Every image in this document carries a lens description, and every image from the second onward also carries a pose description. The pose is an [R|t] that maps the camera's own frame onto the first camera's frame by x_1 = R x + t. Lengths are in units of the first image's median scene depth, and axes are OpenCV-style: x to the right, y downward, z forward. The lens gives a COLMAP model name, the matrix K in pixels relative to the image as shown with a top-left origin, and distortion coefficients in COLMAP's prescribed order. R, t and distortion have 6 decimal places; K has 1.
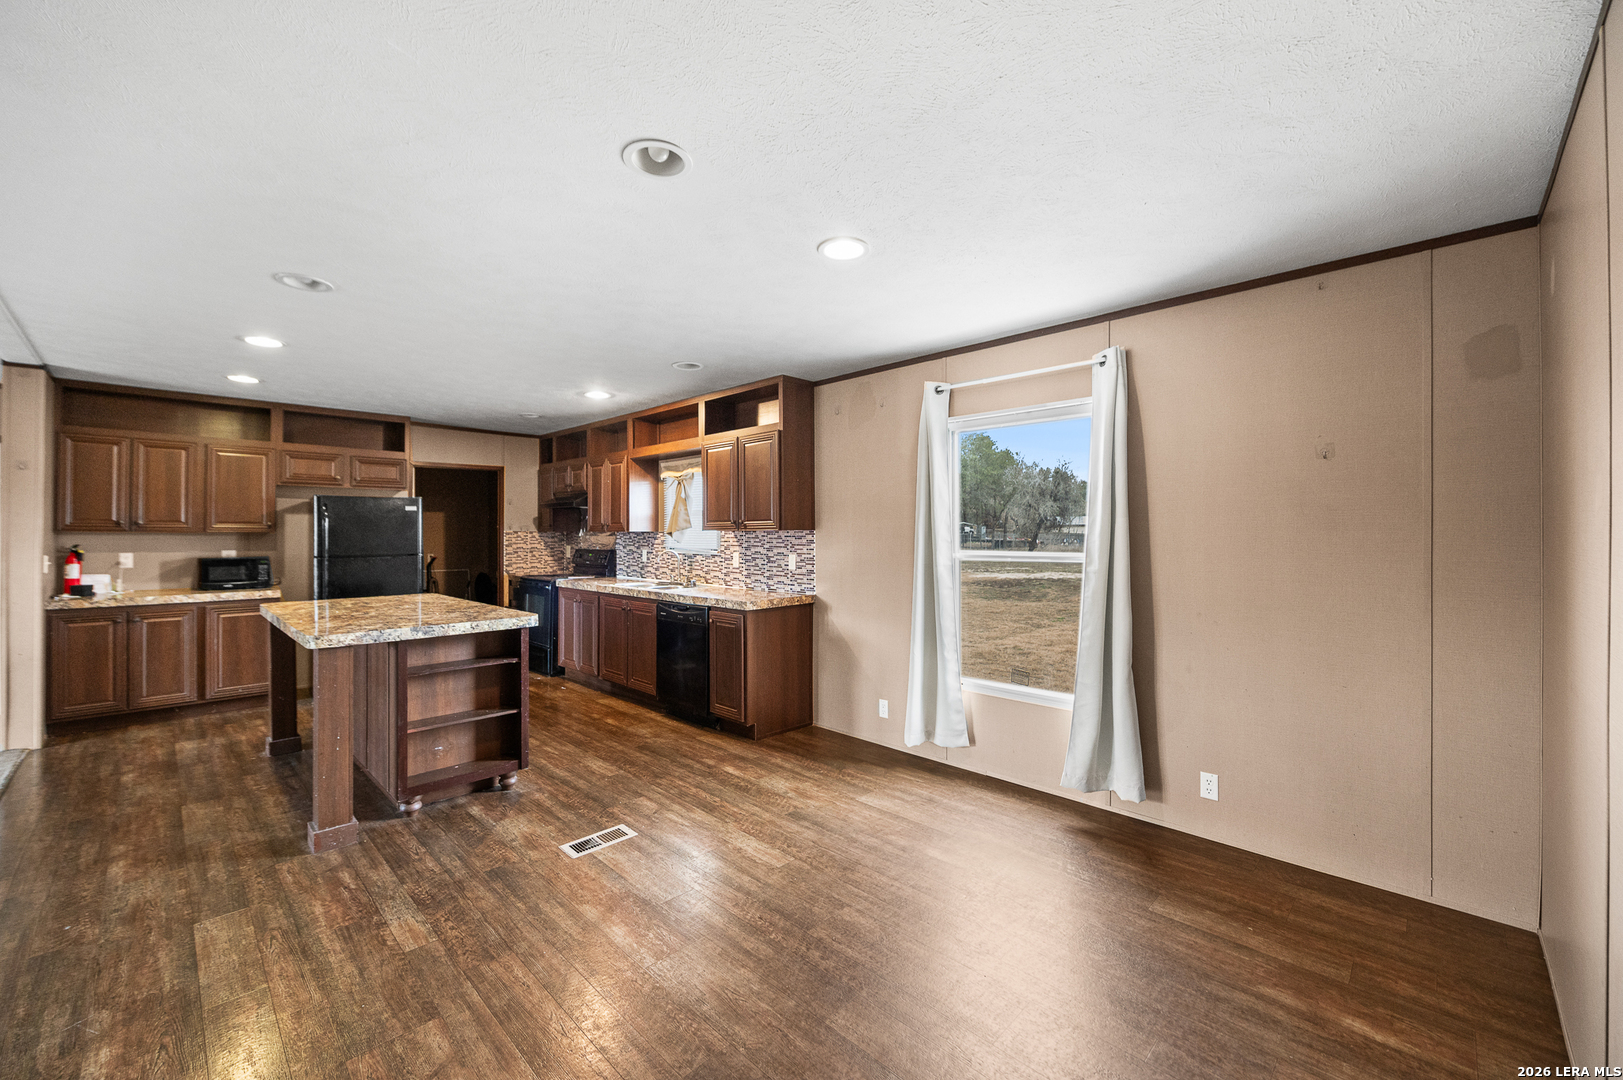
lens RADIAL K [[648.1, 0, 786.9], [0, 648.1, 528.5], [0, 0, 1]] dist [-0.006445, -0.000291]
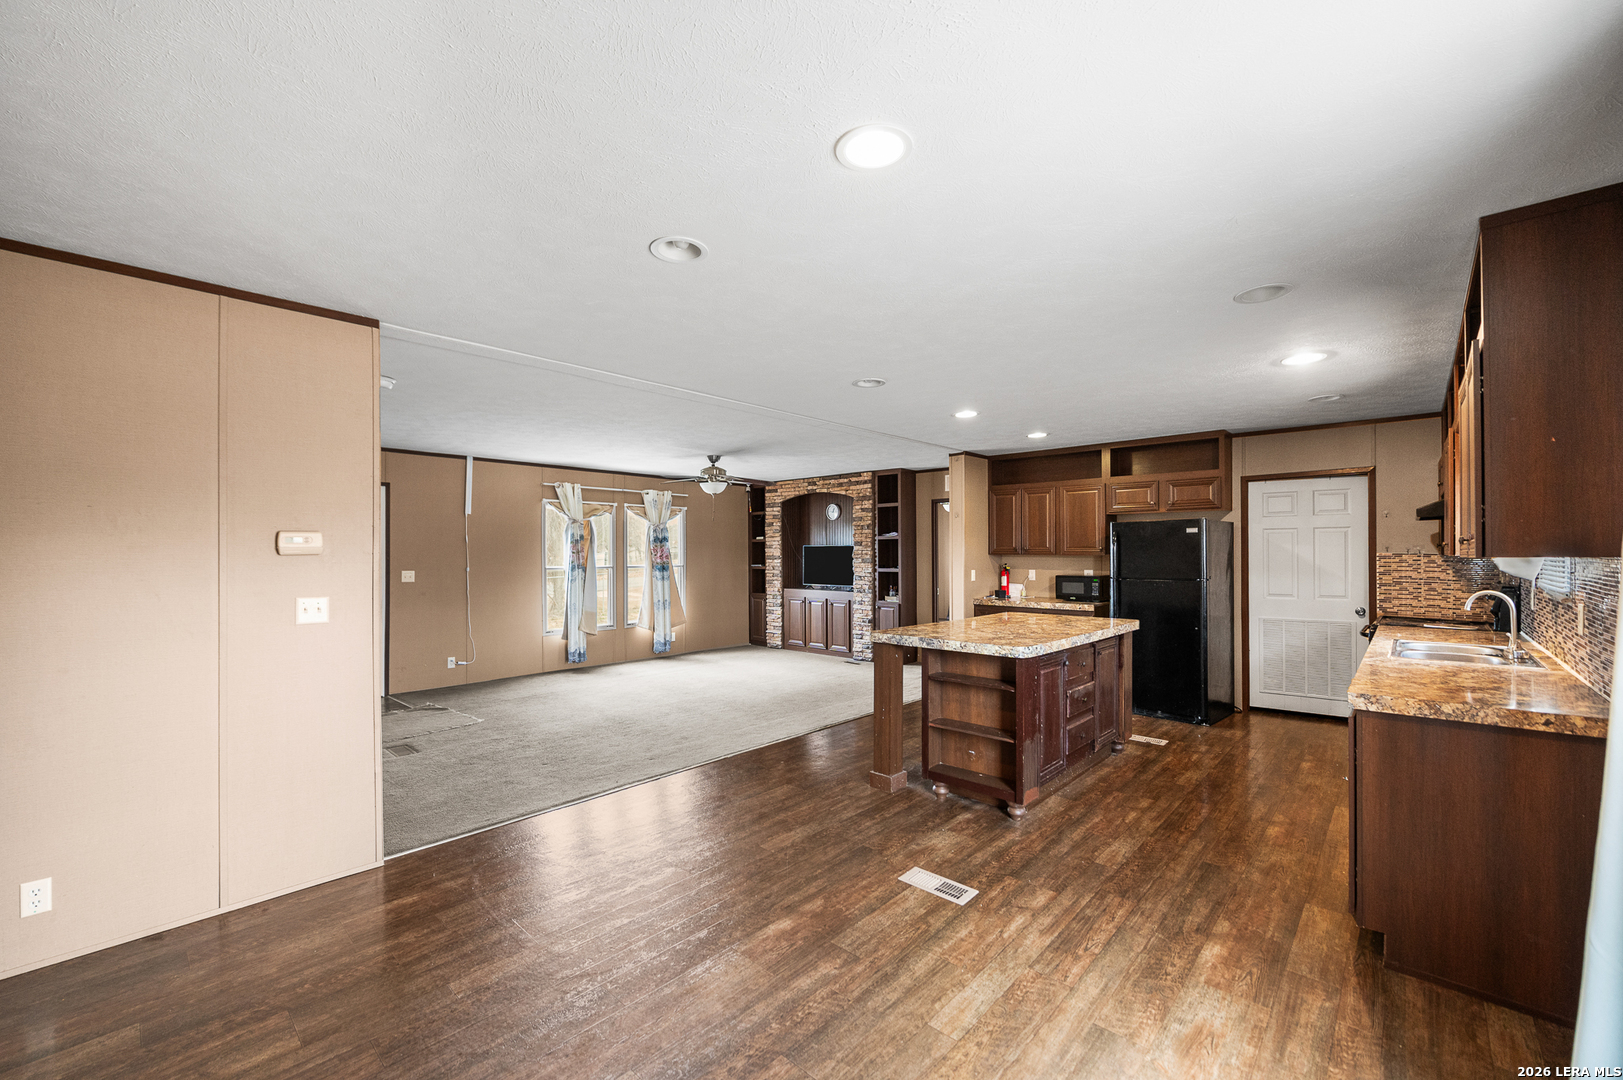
lens RADIAL K [[648.1, 0, 812.8], [0, 648.1, 551.7], [0, 0, 1]] dist [-0.006445, -0.000291]
pose [[0.050304, 0.000348, -0.998734, 0.411697], [0.009619, 0.999953, 0.000833, -0.007873], [0.998688, -0.009649, 0.050299, 0.486645]]
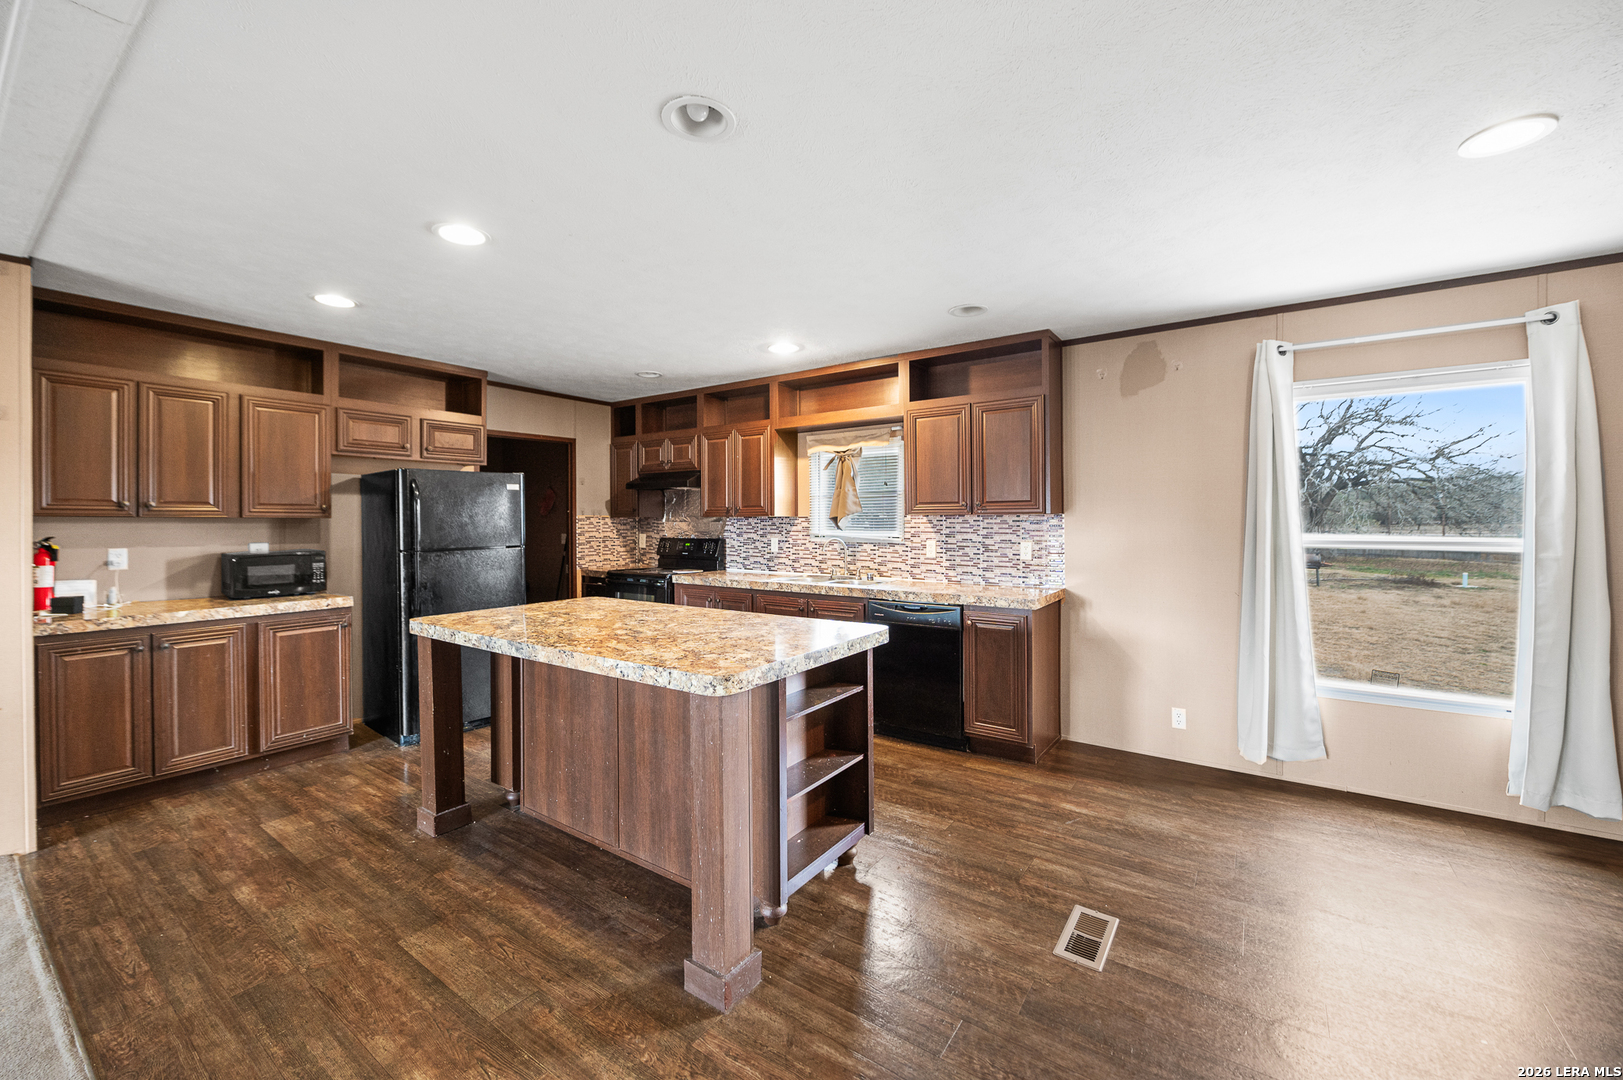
lens RADIAL K [[648.1, 0, 791.4], [0, 648.1, 521.8], [0, 0, 1]] dist [-0.006445, -0.000291]
pose [[0.986208, -0.003609, 0.165469, -0.464630], [0.002065, 0.999953, 0.009498, 0.004746], [-0.165495, -0.009025, 0.986169, 0.214605]]
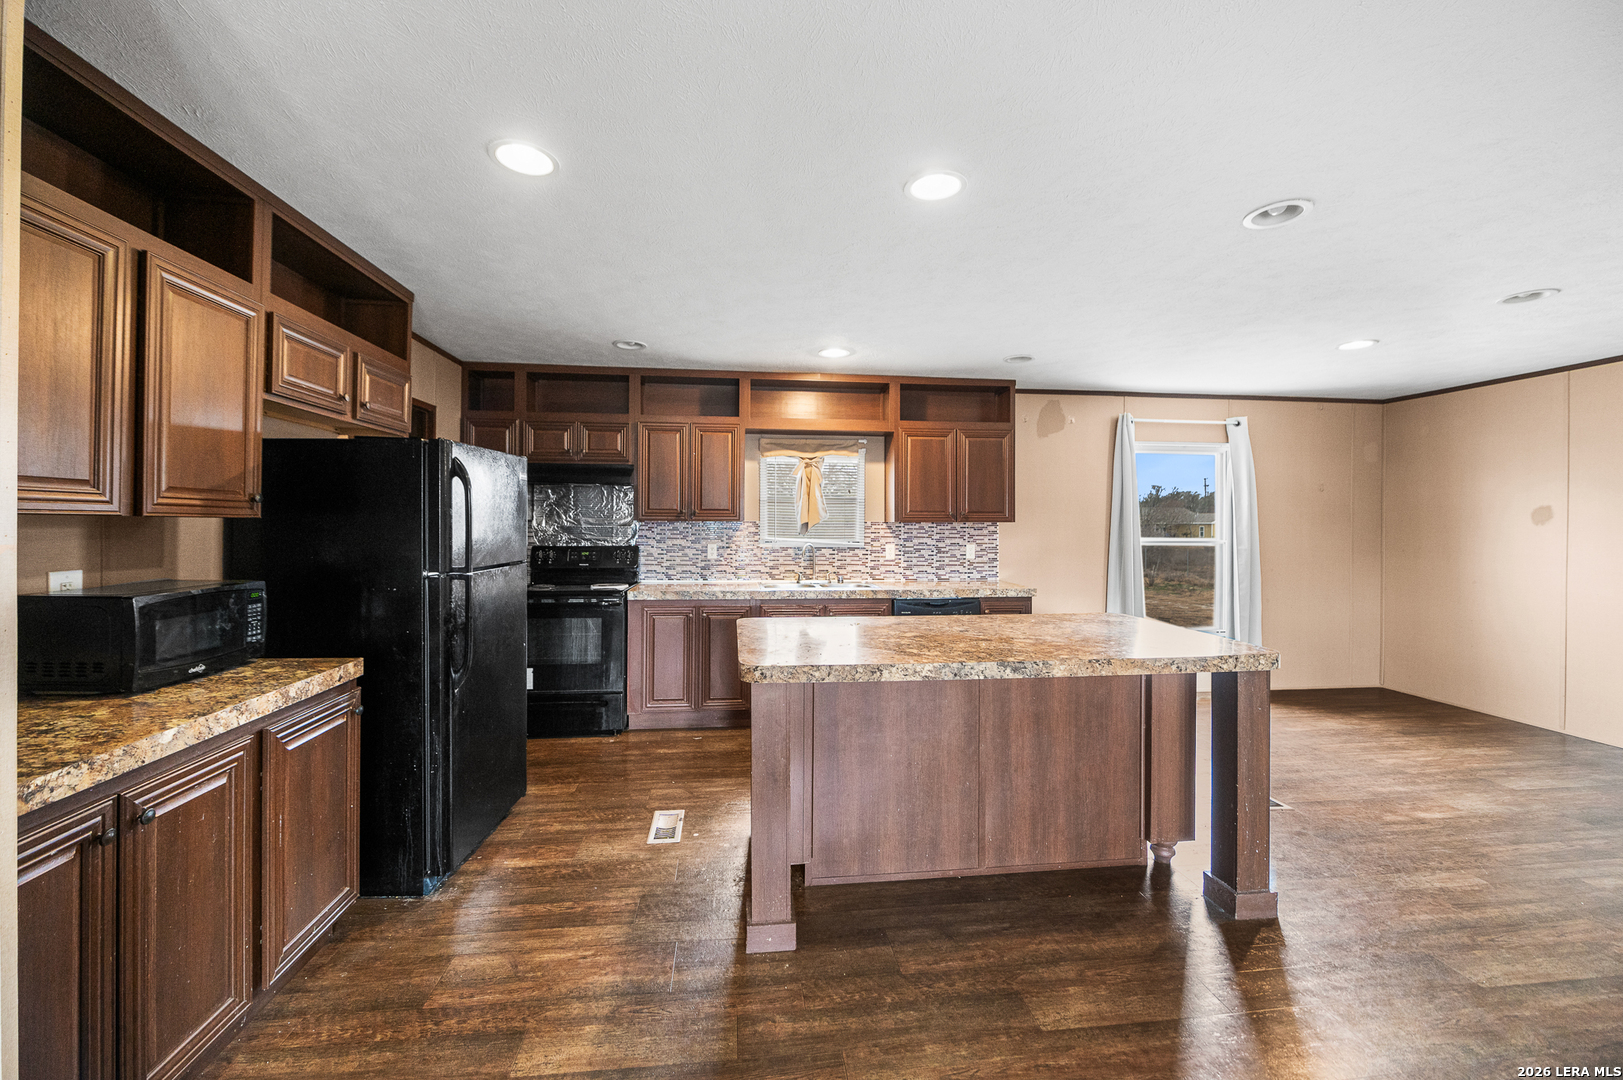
lens RADIAL K [[648.1, 0, 805.6], [0, 648.1, 523.7], [0, 0, 1]] dist [-0.006445, -0.000291]
pose [[0.616087, 0.003440, 0.787670, -1.055031], [-0.011888, 0.999917, 0.004931, 0.003996], [-0.787588, -0.012402, 0.616077, 0.585968]]
